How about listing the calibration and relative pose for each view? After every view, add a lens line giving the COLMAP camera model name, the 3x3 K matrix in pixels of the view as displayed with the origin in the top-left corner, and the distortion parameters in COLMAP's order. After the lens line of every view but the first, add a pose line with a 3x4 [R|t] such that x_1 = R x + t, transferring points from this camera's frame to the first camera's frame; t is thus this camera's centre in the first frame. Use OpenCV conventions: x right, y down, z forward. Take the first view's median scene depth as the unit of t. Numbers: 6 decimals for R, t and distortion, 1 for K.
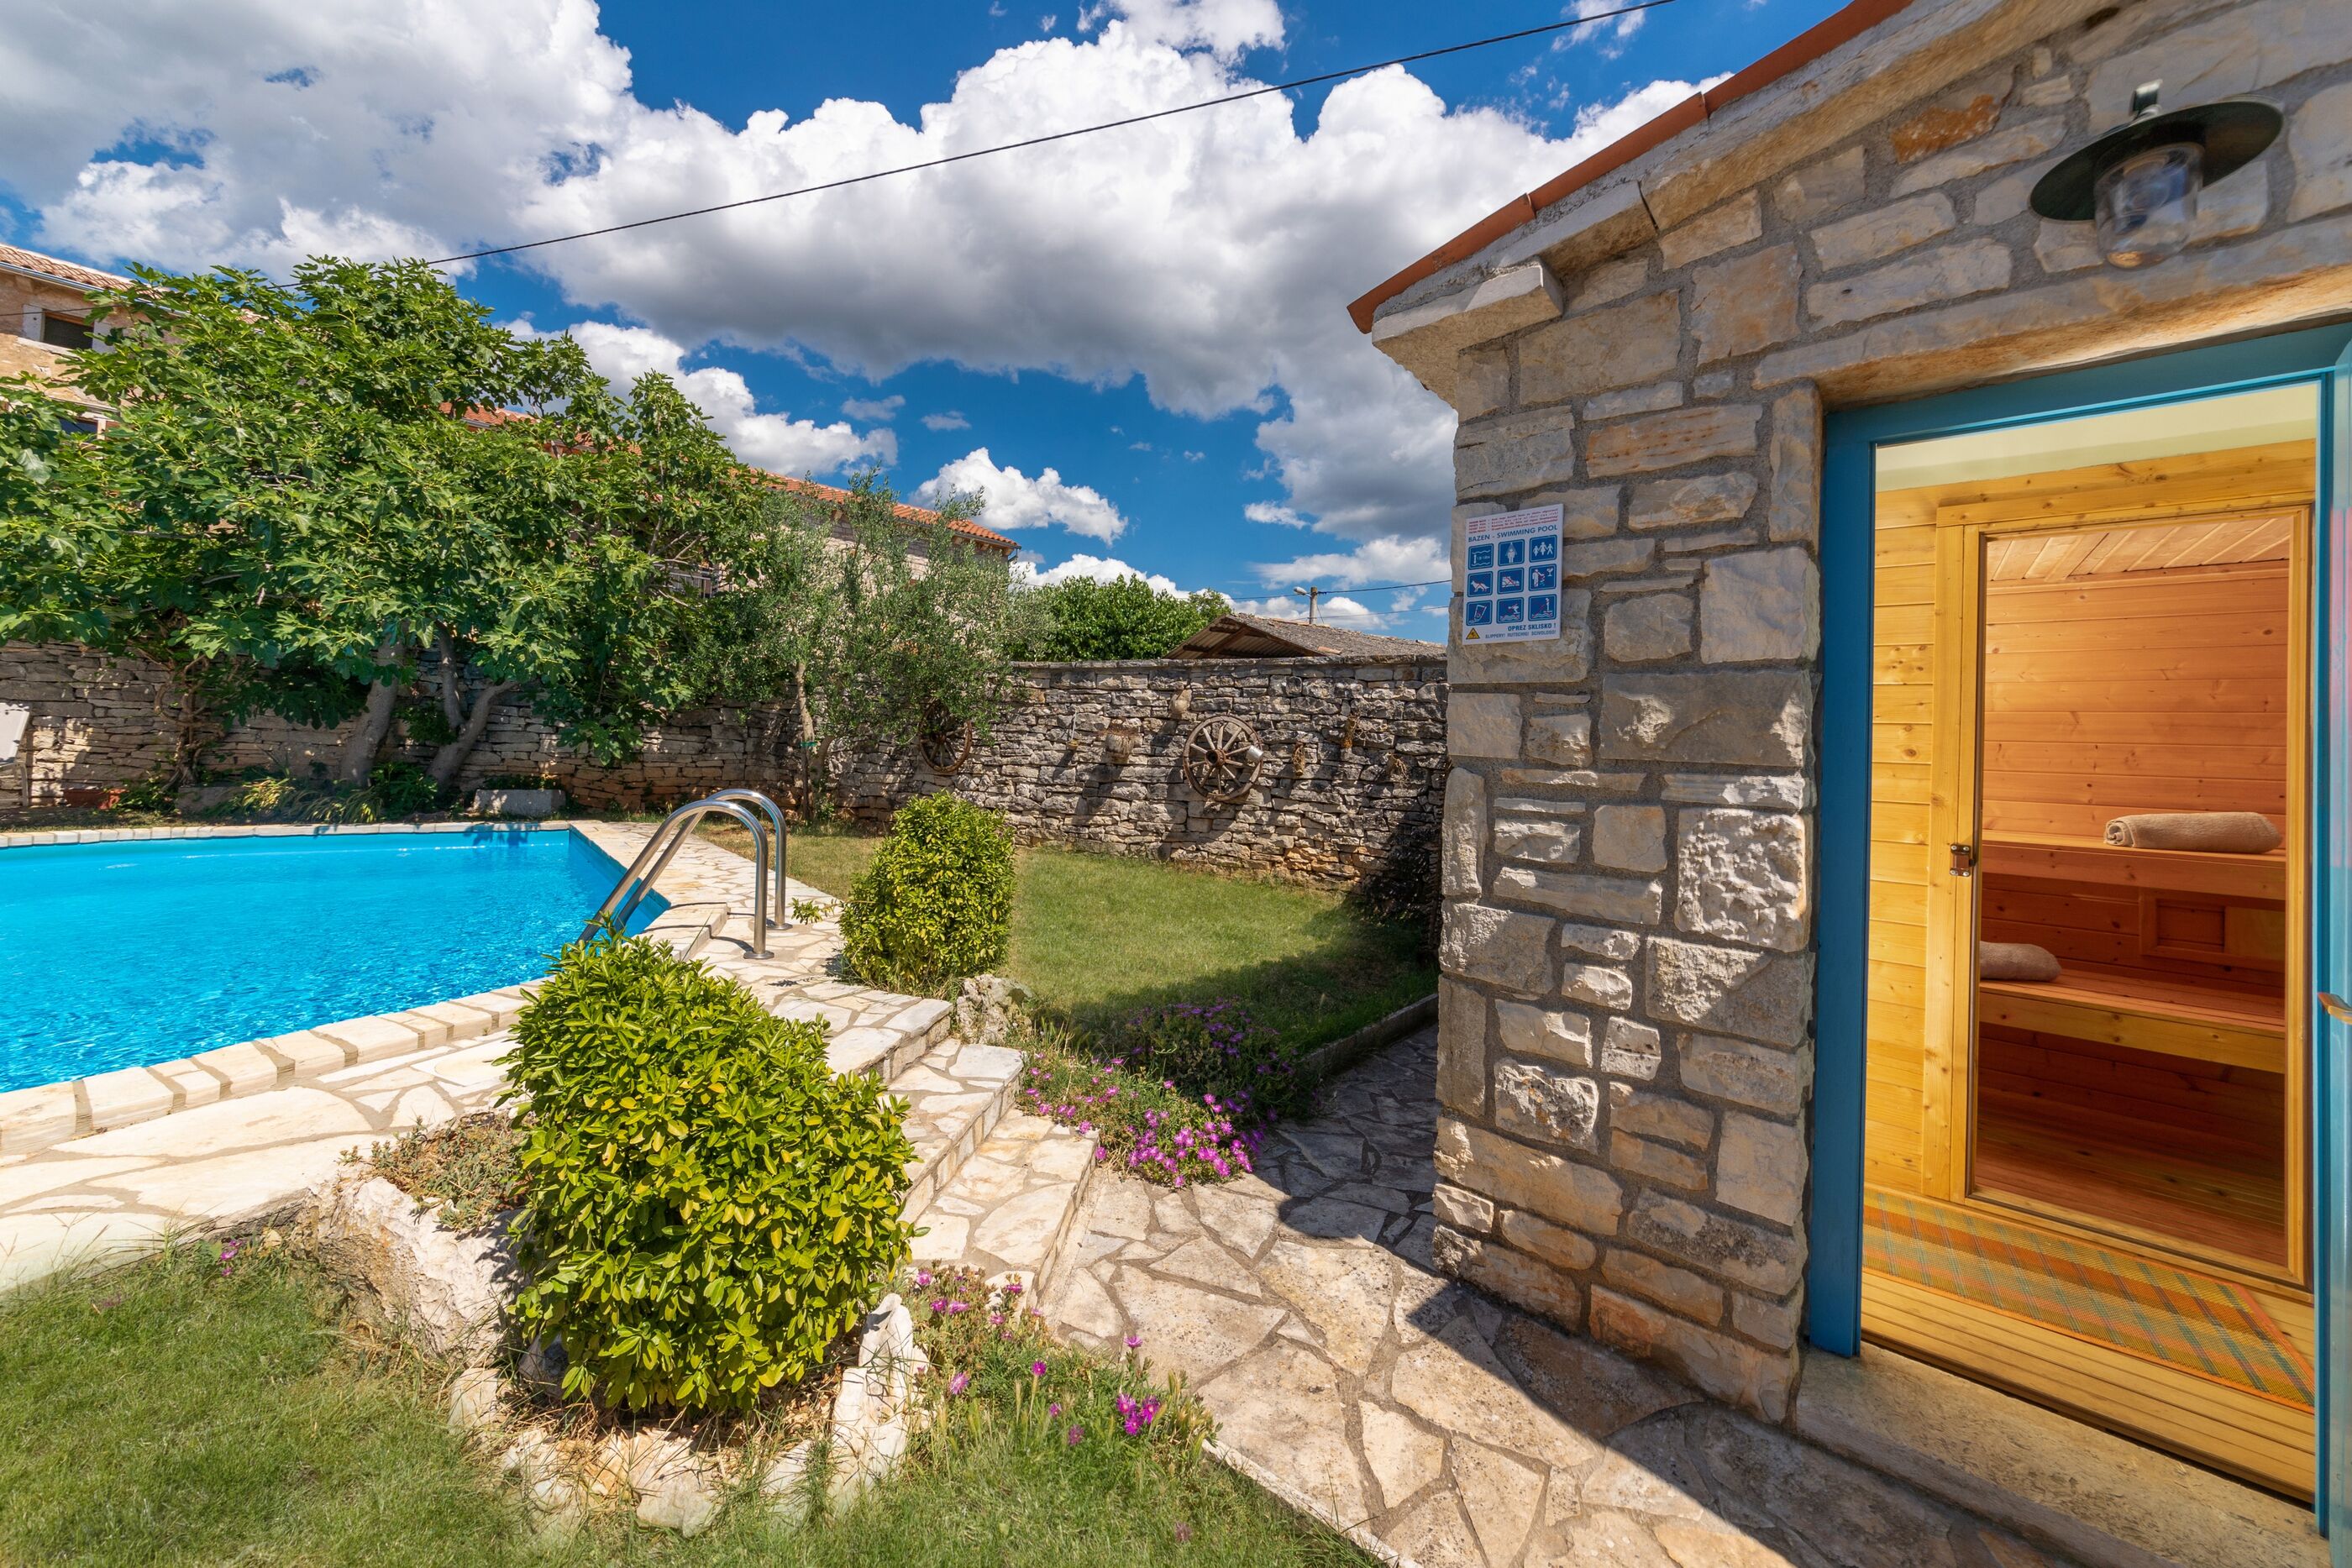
lens RADIAL K [[847.8, 0, 1149.7], [0, 847.8, 704.9], [0, 0, 1]] dist [0.007179, -0.000189]
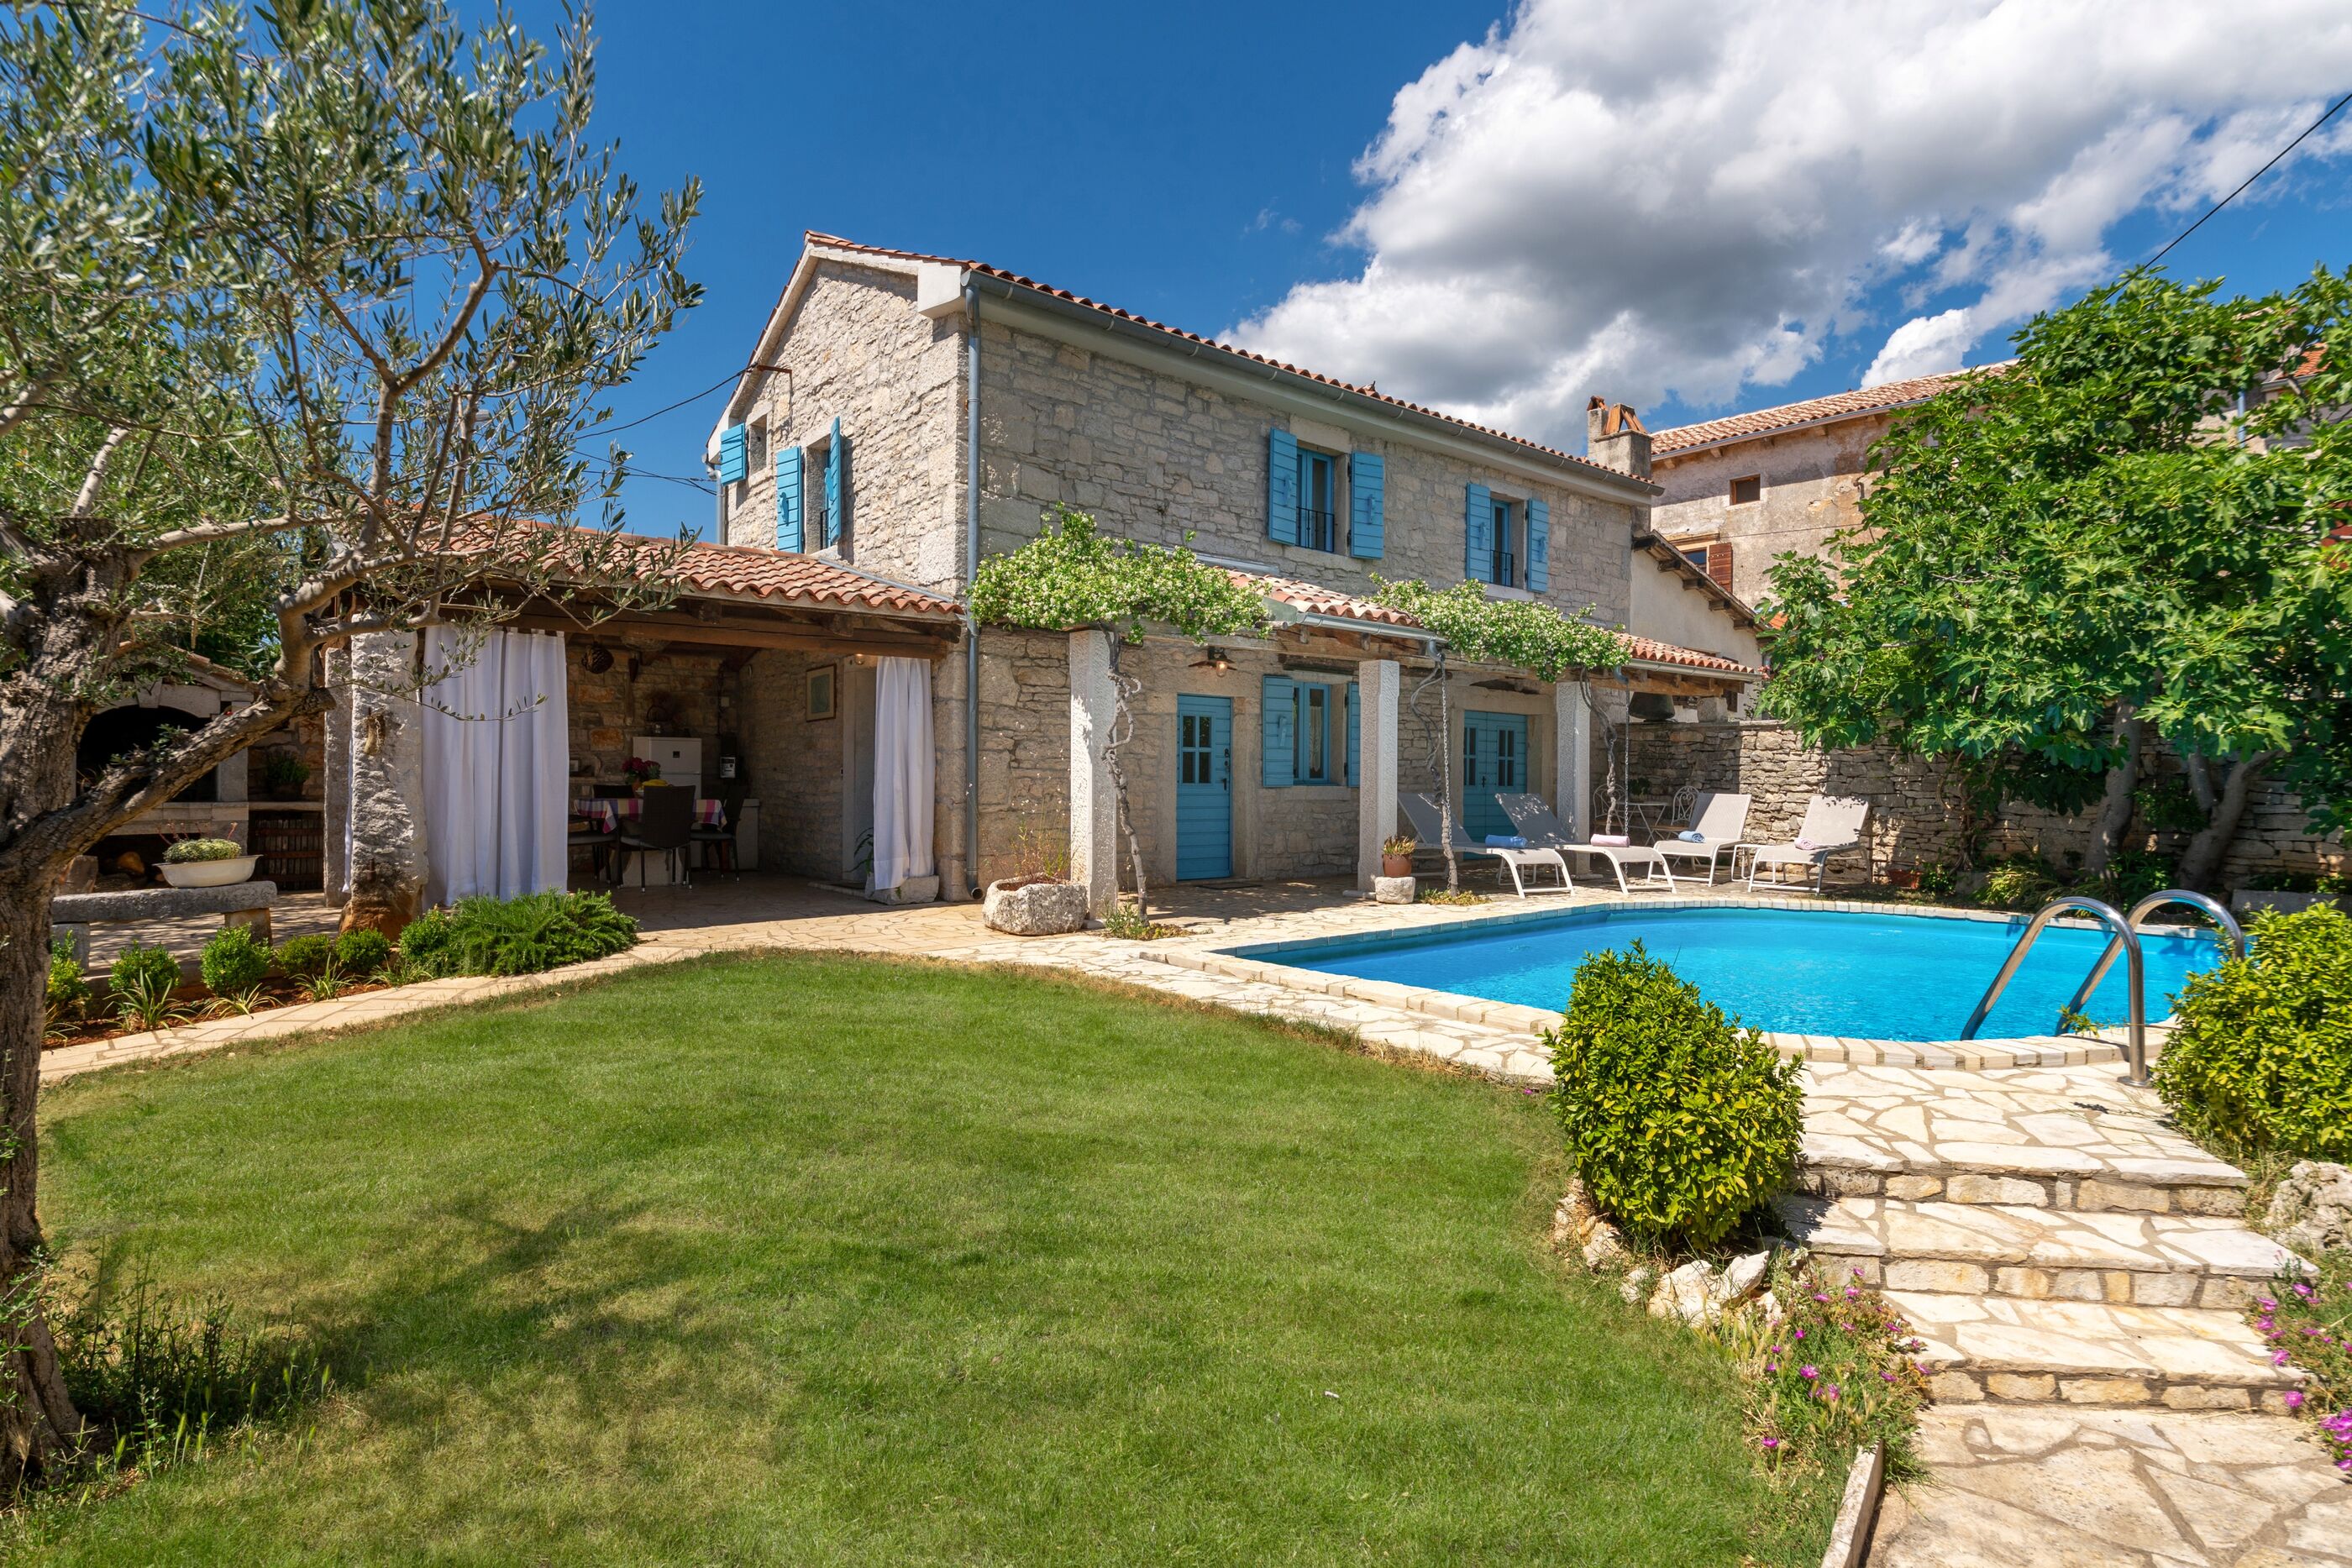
lens RADIAL K [[1186.0, 0, 1178.1], [0, 1186.0, 785.2], [0, 0, 1]] dist [0.005365, -0.007688]
pose [[0.002359, -0.037562, -0.999292, 0.357999], [0.047060, 0.998191, -0.037409, -0.001747], [0.998889, -0.046938, 0.004123, 0.024309]]
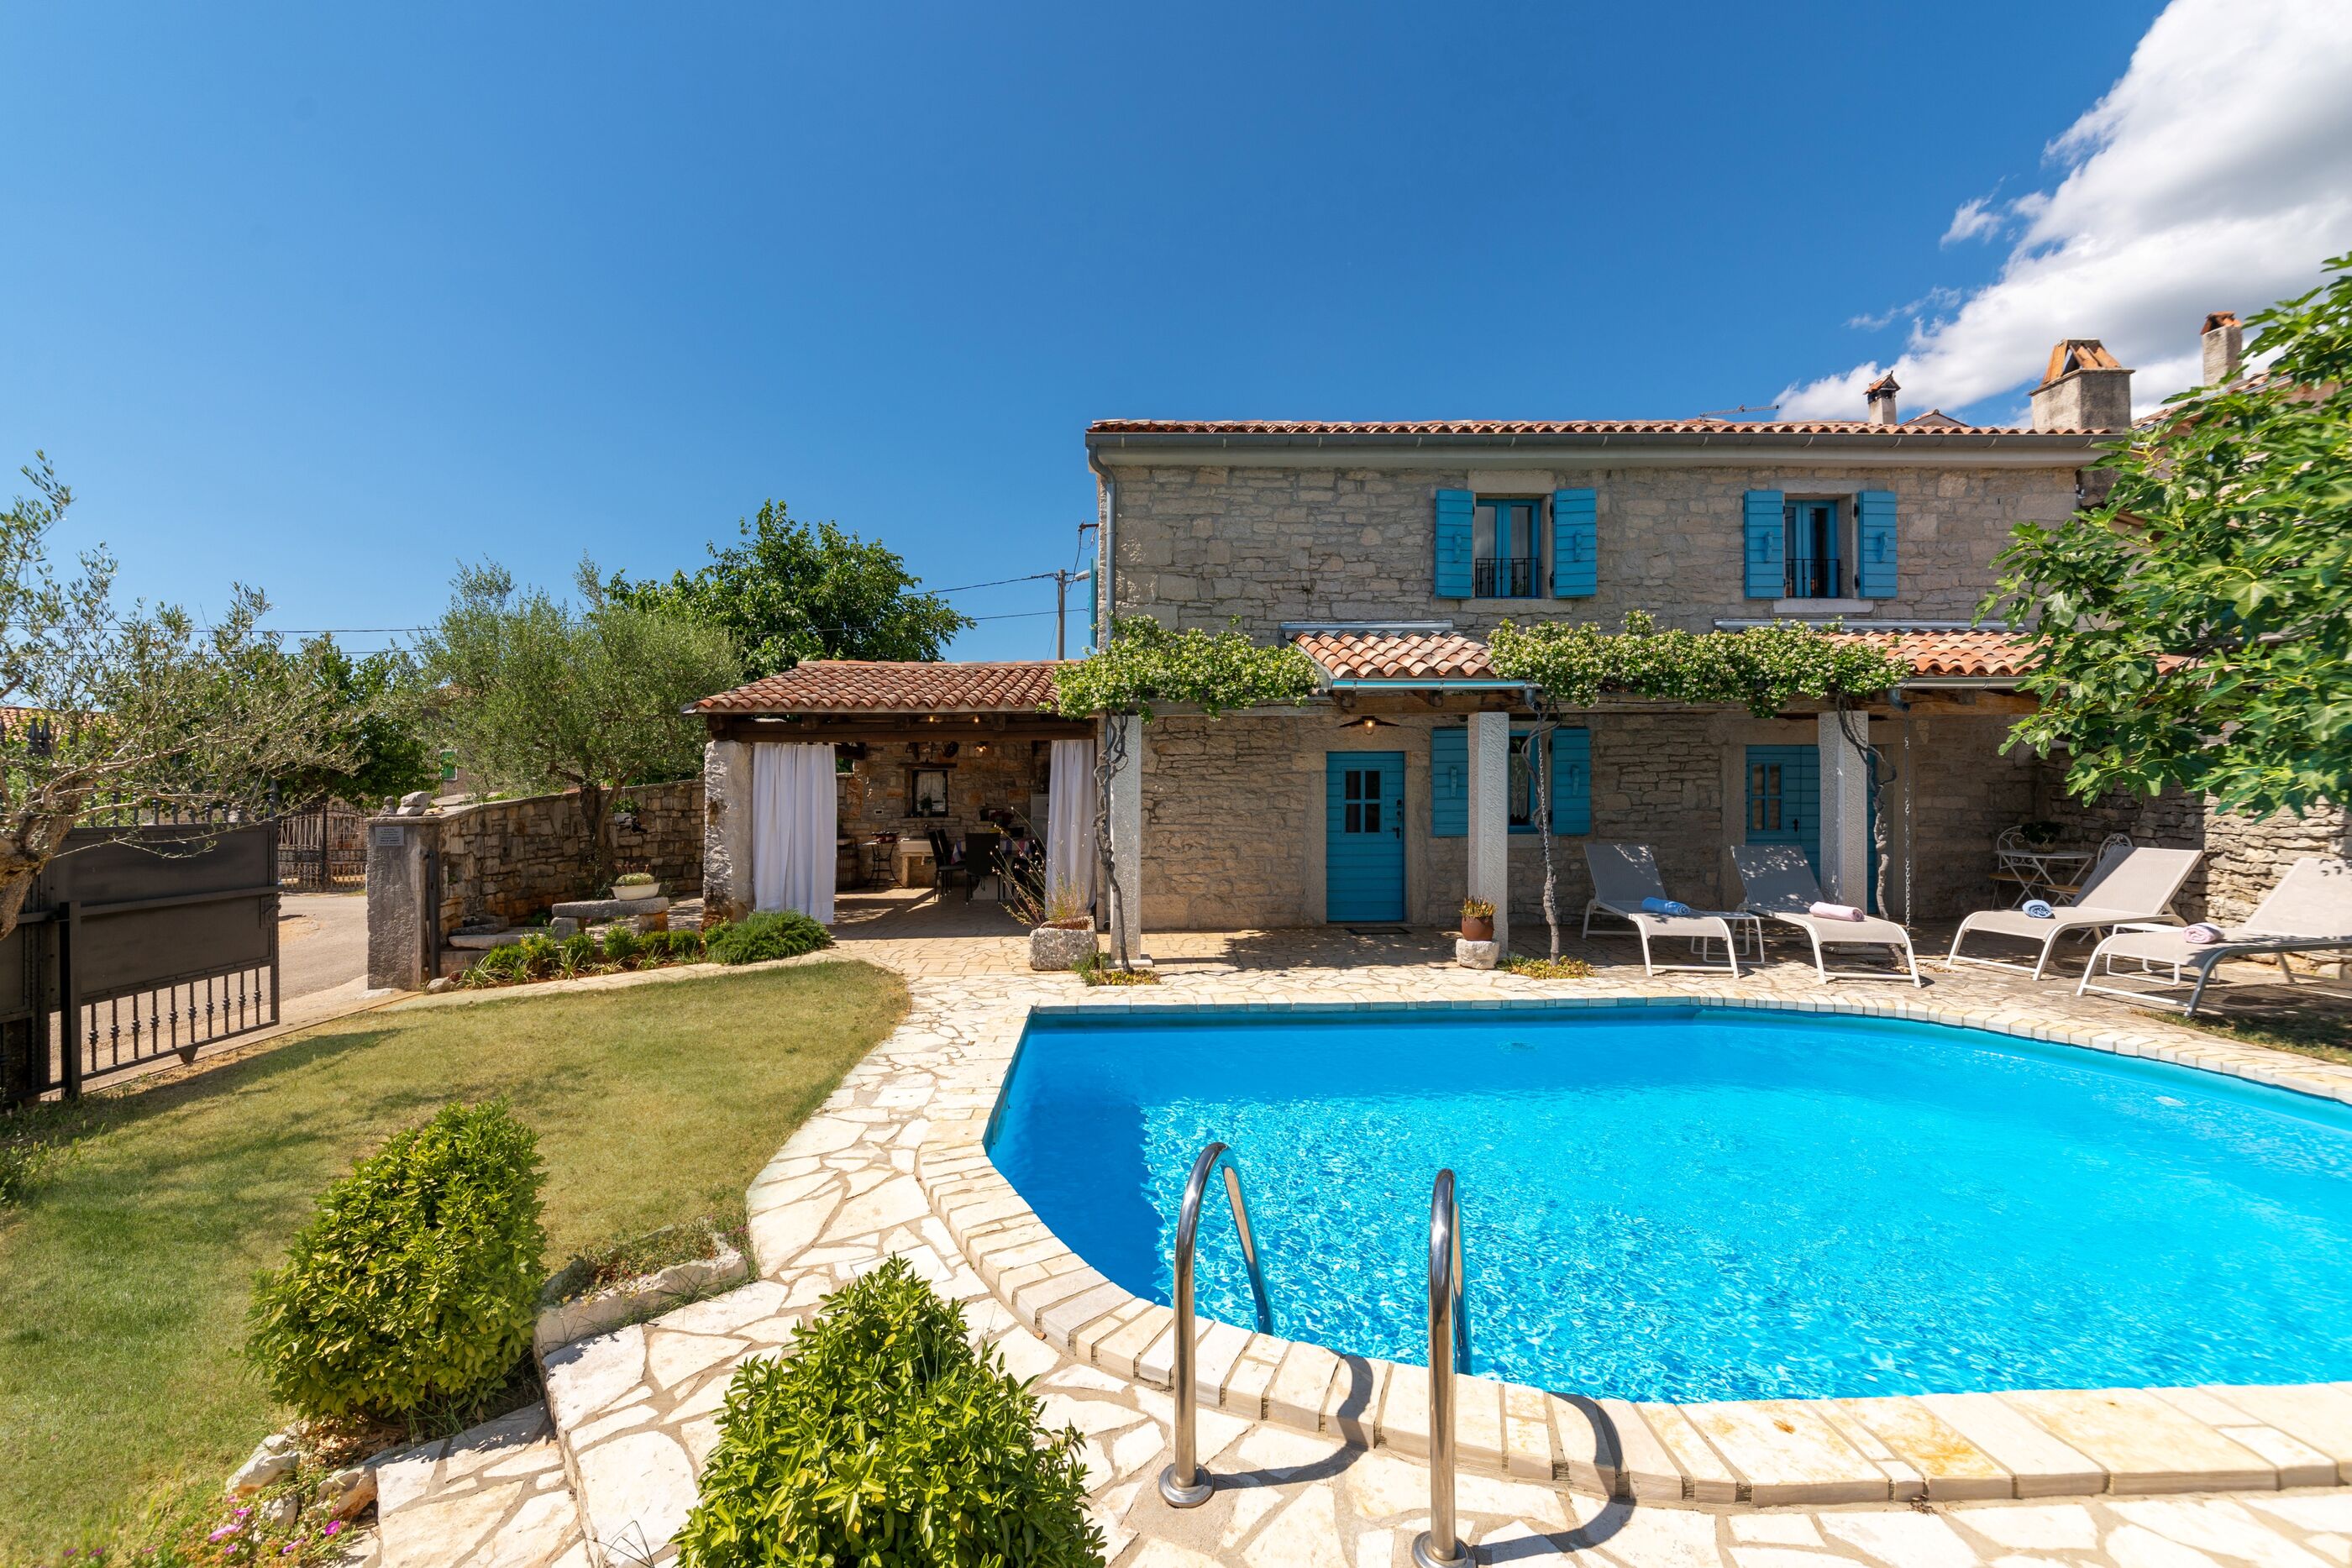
lens RADIAL K [[914.3, 0, 1133.6], [0, 914.3, 791.8], [0, 0, 1]] dist [-0.009718, 0.000508]
pose [[-0.621973, -0.040031, -0.782015, 0.001377], [0.024188, 0.997234, -0.070285, -0.038221], [0.782665, -0.062631, -0.619284, 0.639106]]
